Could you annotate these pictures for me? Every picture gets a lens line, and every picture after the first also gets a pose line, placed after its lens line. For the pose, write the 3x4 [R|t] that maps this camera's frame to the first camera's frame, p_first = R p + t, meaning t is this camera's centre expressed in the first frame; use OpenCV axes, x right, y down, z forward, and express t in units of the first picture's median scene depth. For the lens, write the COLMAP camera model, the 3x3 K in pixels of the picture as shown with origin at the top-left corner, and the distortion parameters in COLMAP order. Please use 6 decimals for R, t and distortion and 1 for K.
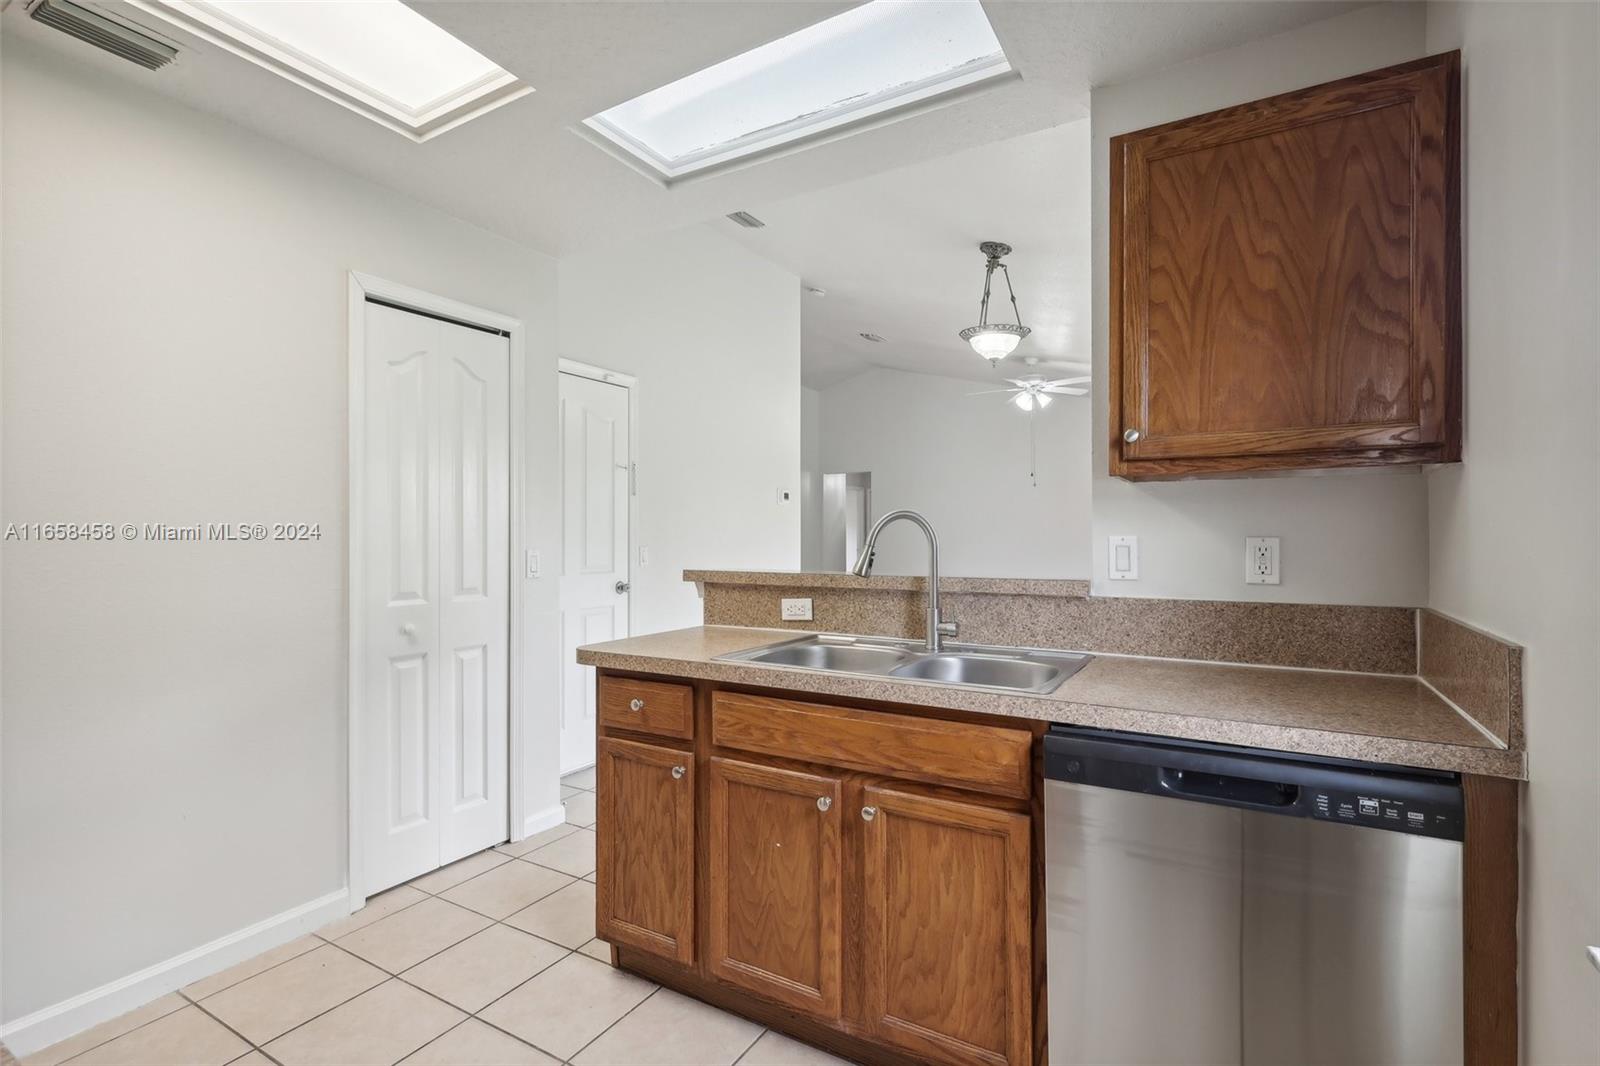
lens RADIAL K [[742.6, 0, 800.9], [0, 742.6, 530.9], [0, 0, 1]] dist [-0.001843, 0.000090]
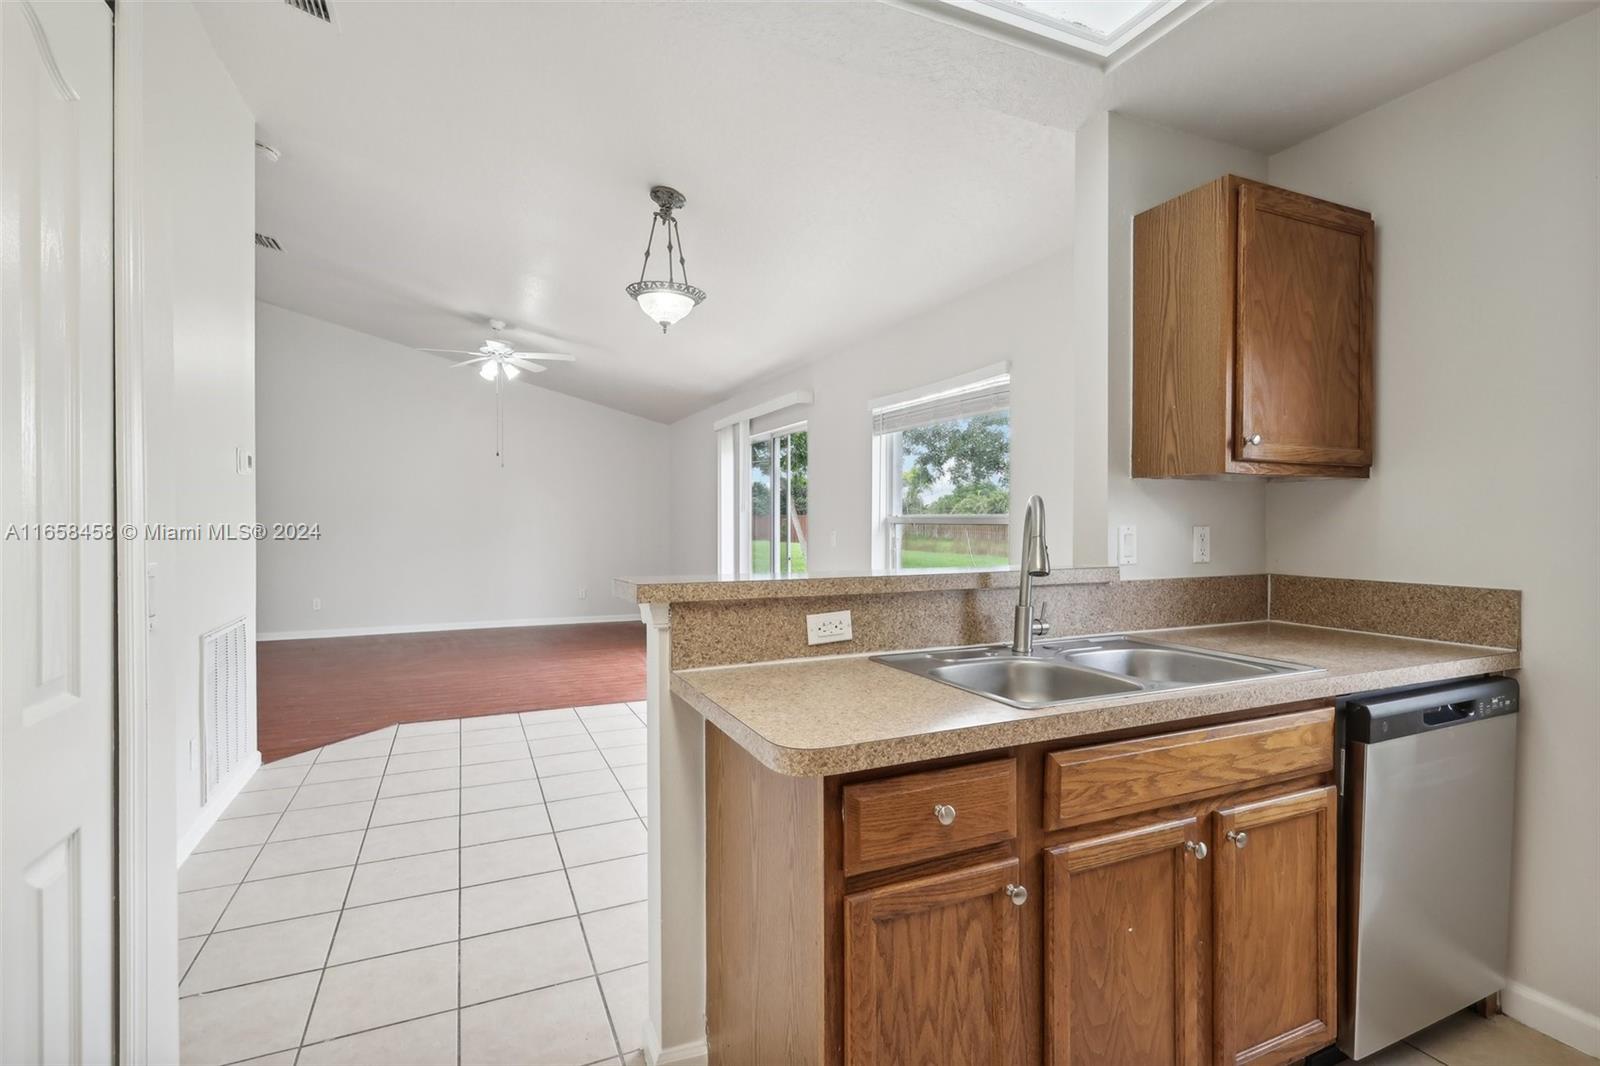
lens RADIAL K [[747.7, 0, 805.0], [0, 747.7, 523.8], [0, 0, 1]] dist [-0.001534, -0.000184]
pose [[0.580105, -0.001504, 0.814540, -0.809771], [-0.004518, 0.999977, 0.005064, 0.001115], [-0.814529, -0.006618, 0.580085, 0.785926]]
